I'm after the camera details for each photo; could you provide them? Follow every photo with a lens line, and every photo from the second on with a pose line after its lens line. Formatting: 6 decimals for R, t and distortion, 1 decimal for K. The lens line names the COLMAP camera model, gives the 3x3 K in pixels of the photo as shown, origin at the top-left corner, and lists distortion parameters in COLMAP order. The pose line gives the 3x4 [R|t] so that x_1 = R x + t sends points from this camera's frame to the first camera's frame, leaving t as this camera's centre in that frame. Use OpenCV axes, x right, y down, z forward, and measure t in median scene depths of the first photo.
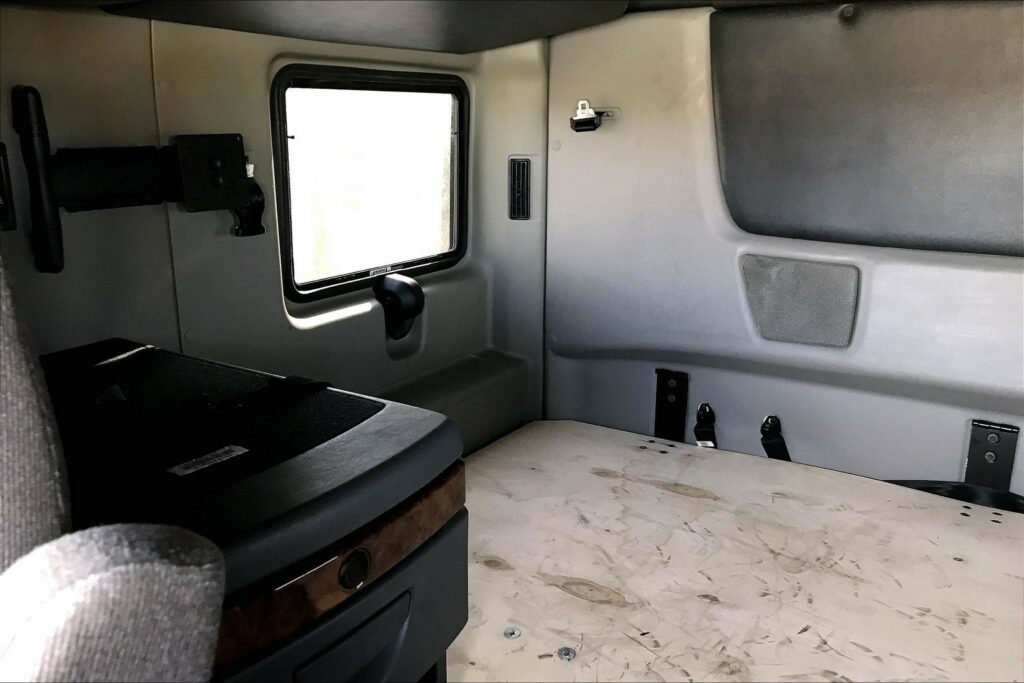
lens RADIAL K [[824.6, 0, 512.0], [0, 824.6, 341.5], [0, 0, 1]] dist [0.006290, 0.003230]
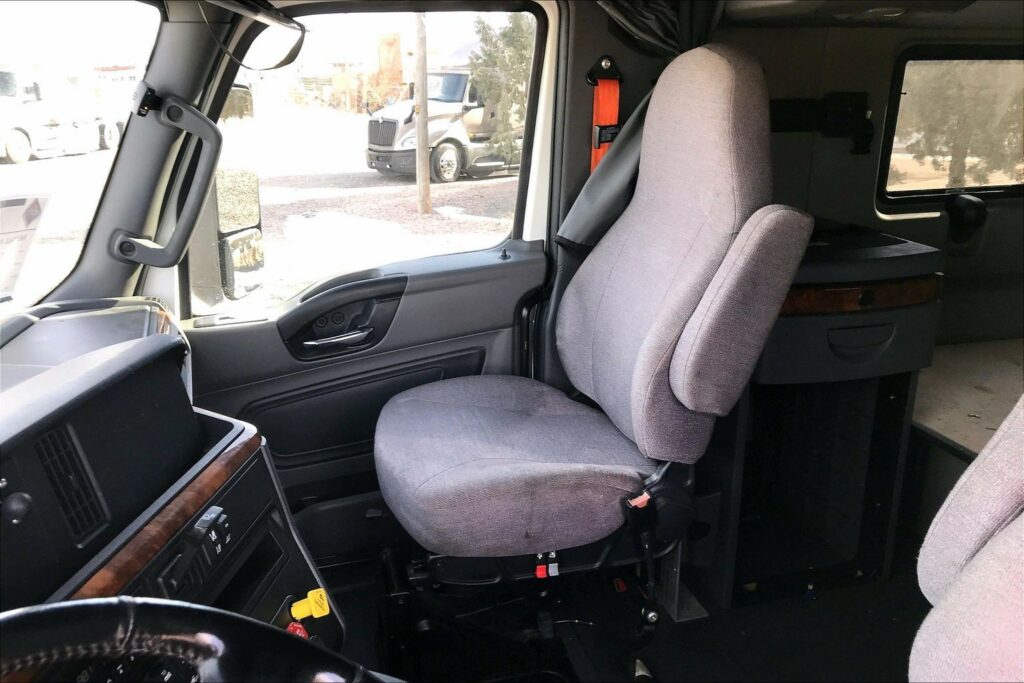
lens RADIAL K [[824.6, 0, 512.0], [0, 824.6, 341.5], [0, 0, 1]] dist [0.006290, 0.003230]
pose [[0.745296, 0.202025, -0.635390, 0.272919], [-0.165127, 0.979229, 0.117661, 0.150251], [0.645962, 0.017227, 0.763175, -0.666409]]
